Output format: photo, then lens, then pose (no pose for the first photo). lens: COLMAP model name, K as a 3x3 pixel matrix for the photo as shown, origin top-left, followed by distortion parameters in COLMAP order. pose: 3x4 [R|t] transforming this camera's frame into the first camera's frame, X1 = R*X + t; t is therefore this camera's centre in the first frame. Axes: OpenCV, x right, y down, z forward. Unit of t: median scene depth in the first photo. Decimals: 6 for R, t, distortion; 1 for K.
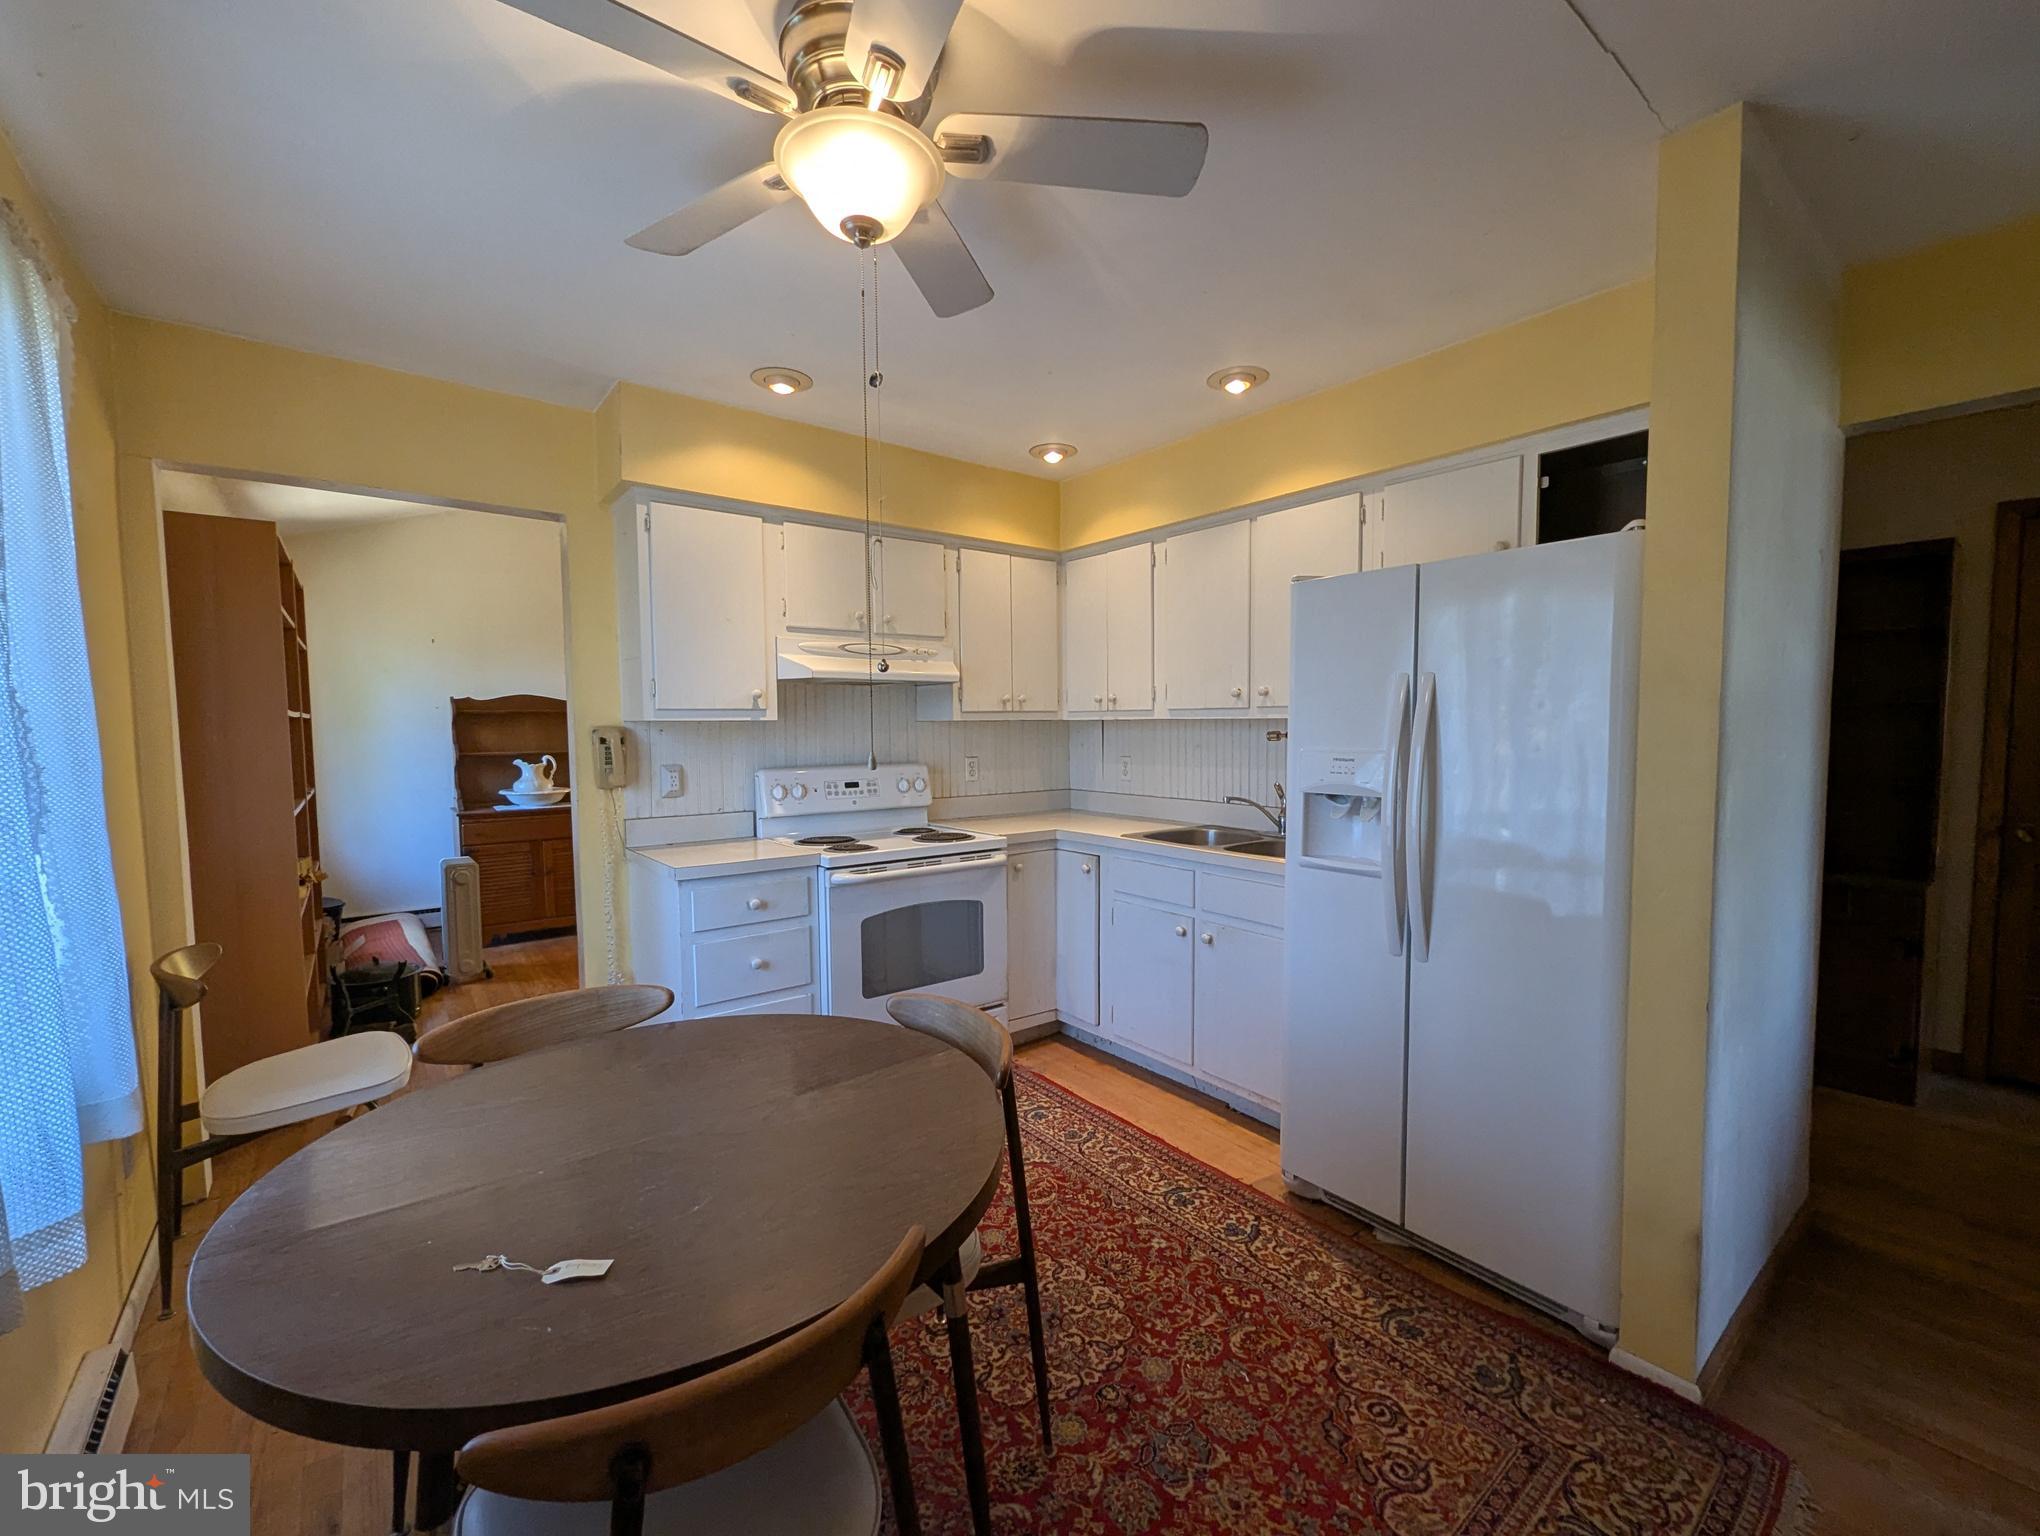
lens RADIAL K [[844.8, 0, 1027.5], [0, 844.8, 771.3], [0, 0, 1]] dist [-0.001905, -0.000161]
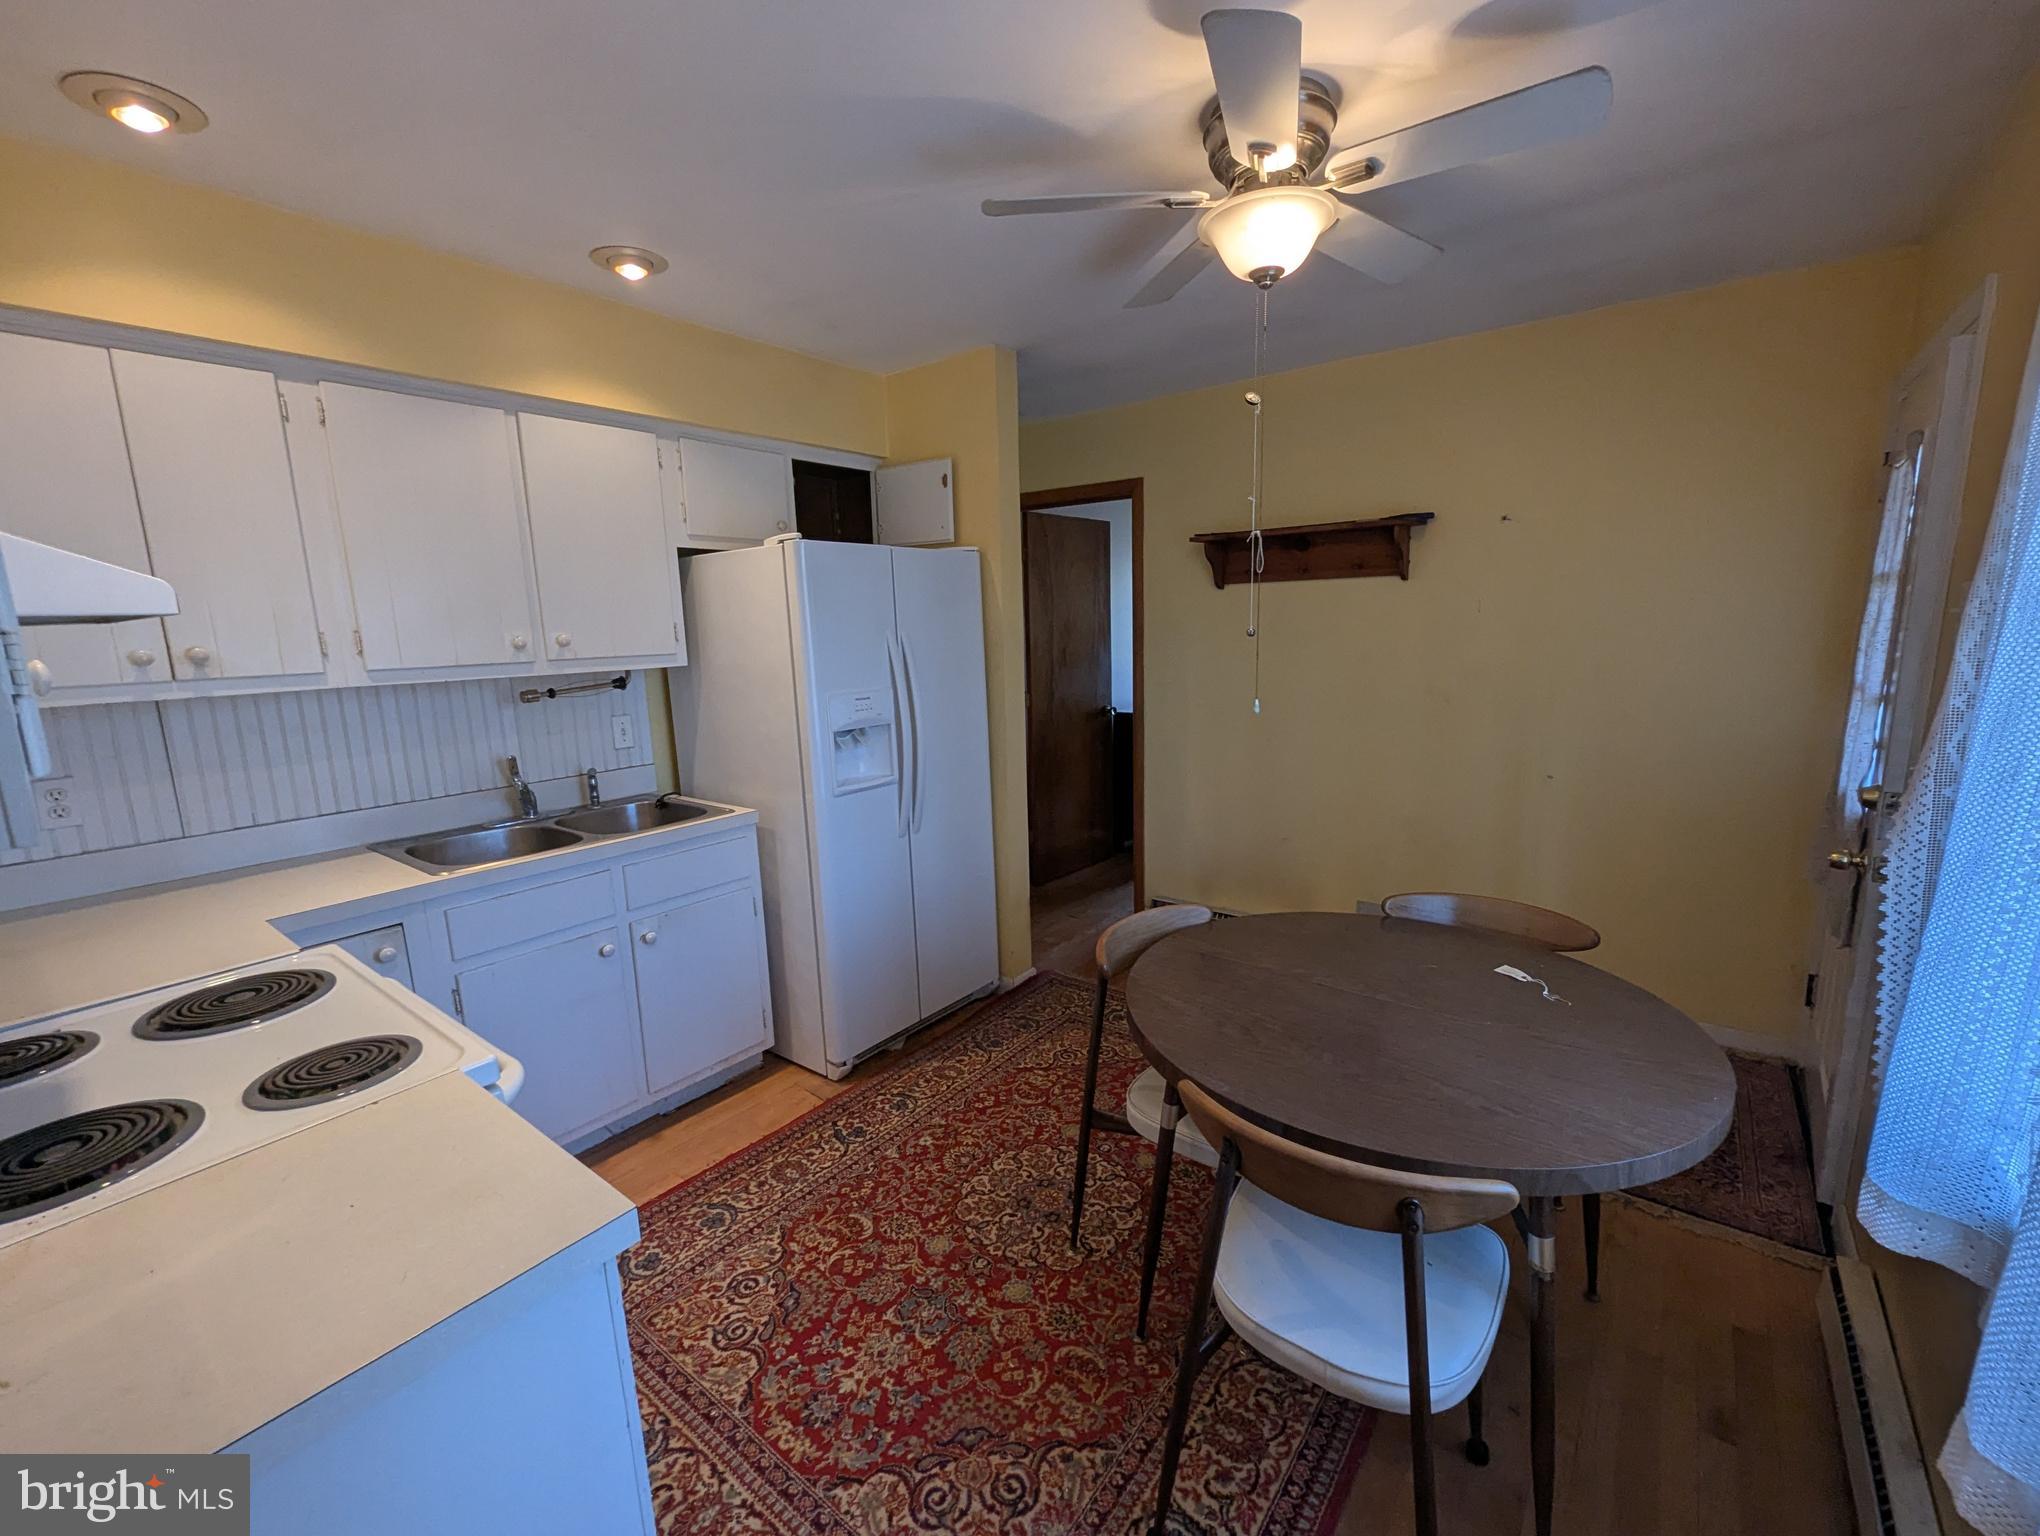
lens RADIAL K [[838.6, 0, 1028.4], [0, 838.6, 774.6], [0, 0, 1]] dist [0.001110, 0.000118]
pose [[-0.243815, -0.160879, 0.956385, -0.684077], [0.086313, 0.978632, 0.186625, -0.088600], [-0.965973, 0.128050, -0.224720, 0.838096]]
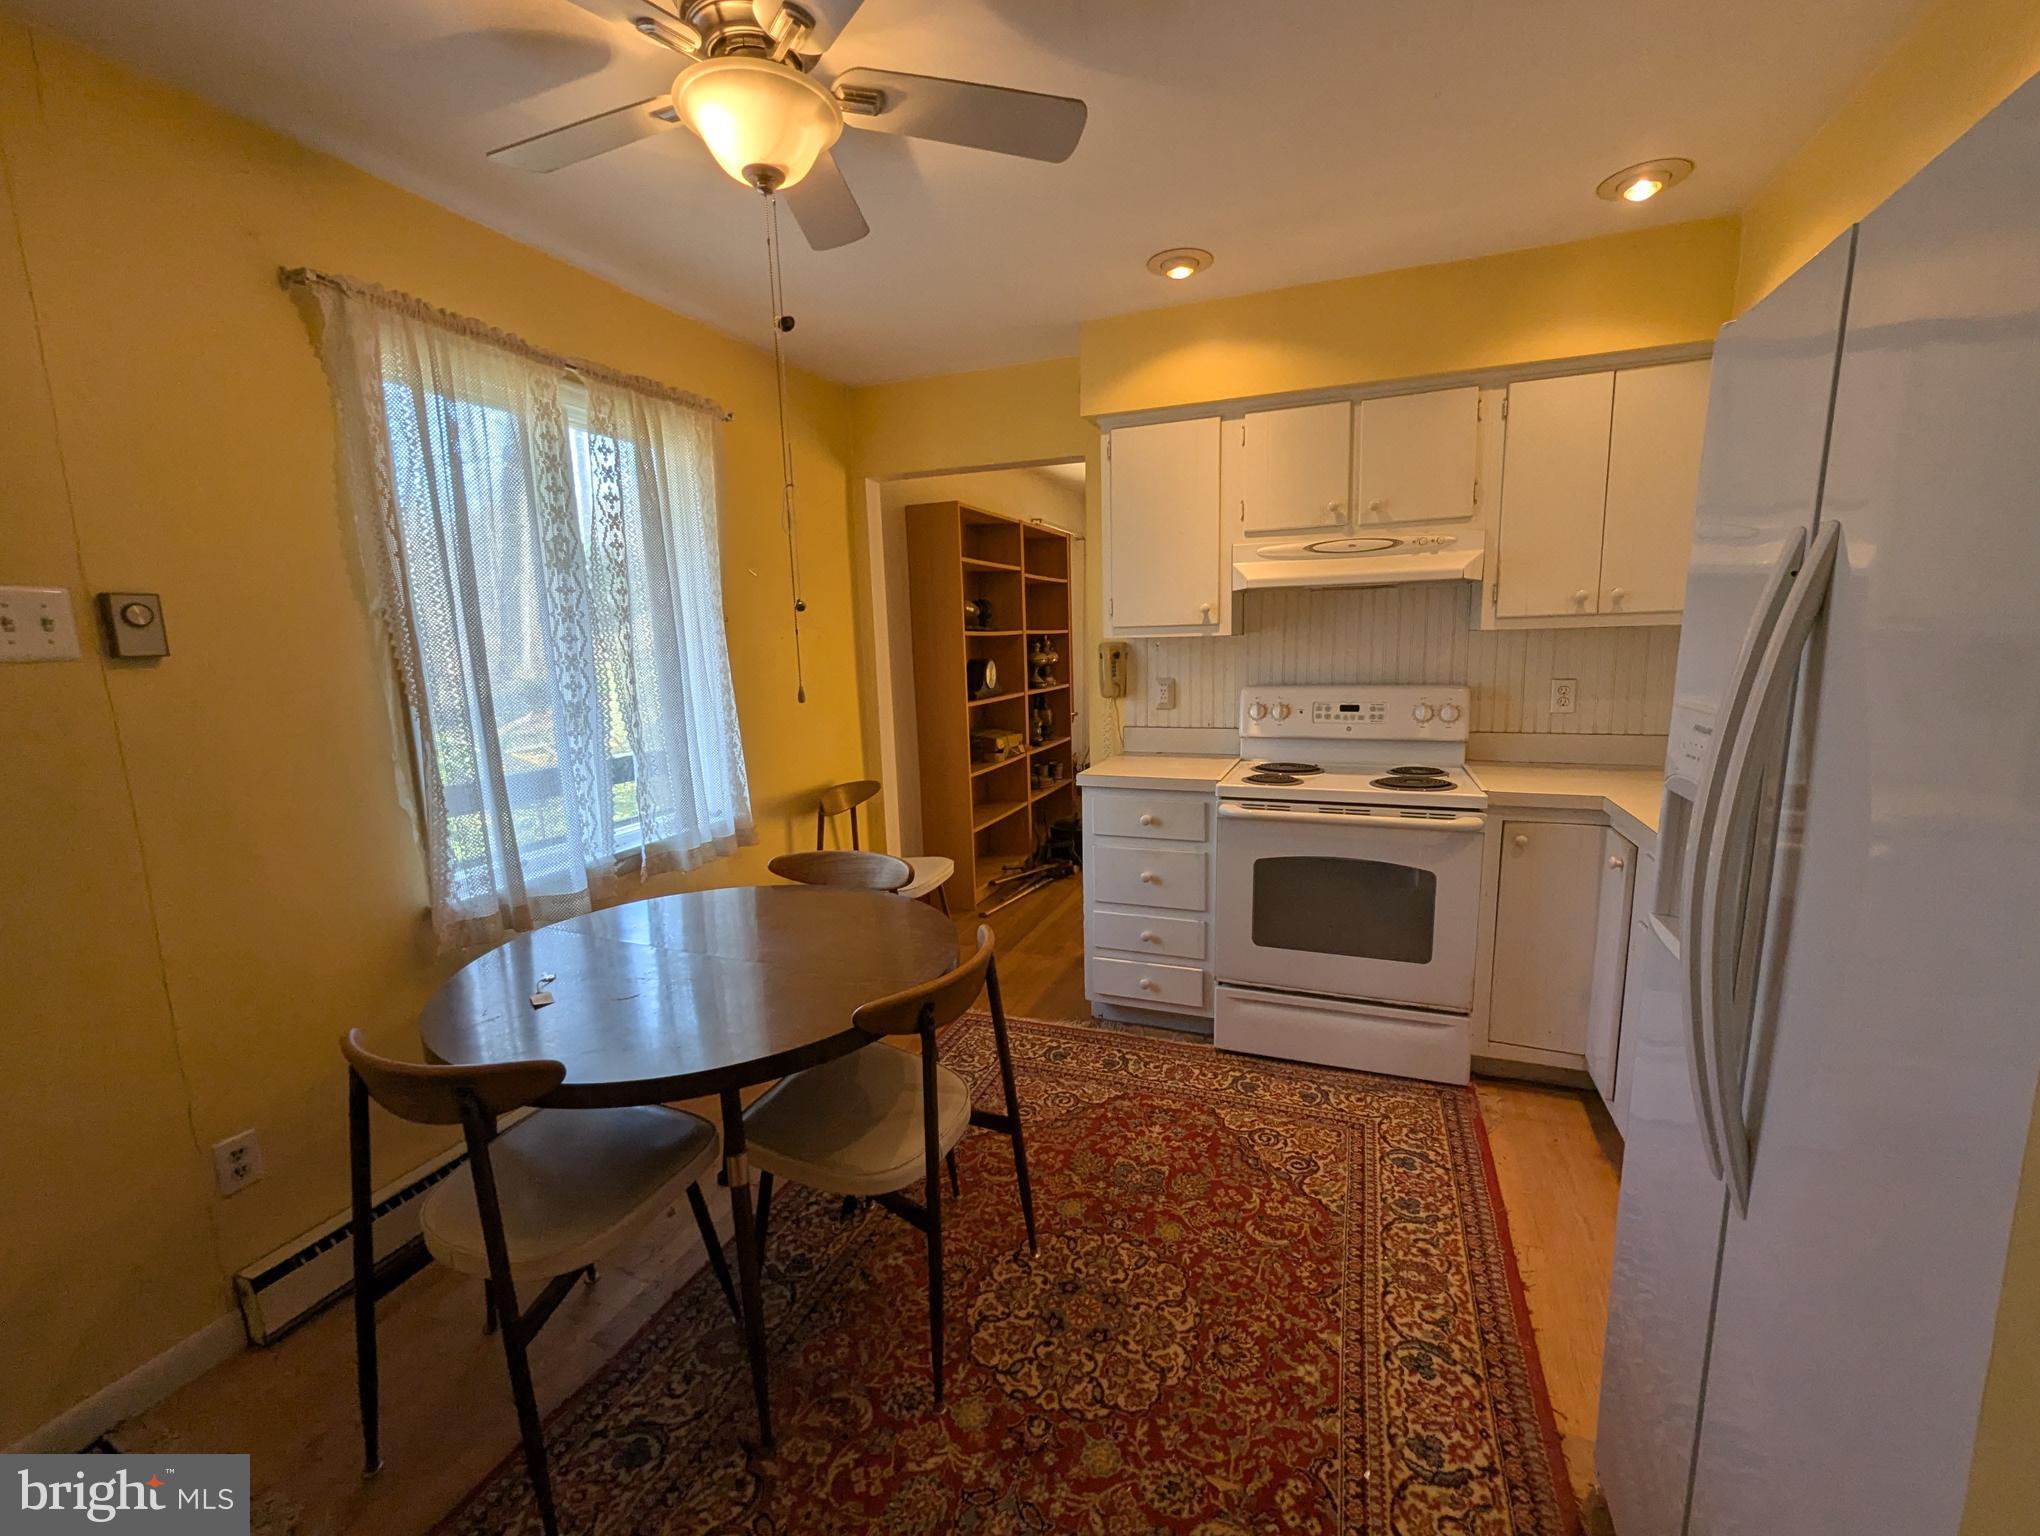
lens RADIAL K [[844.8, 0, 1027.5], [0, 844.8, 771.3], [0, 0, 1]] dist [-0.001905, -0.000161]
pose [[0.502401, 0.129547, -0.854875, 0.464560], [-0.026373, 0.990548, 0.134608, -0.034145], [0.864233, -0.045082, 0.501069, 0.359437]]
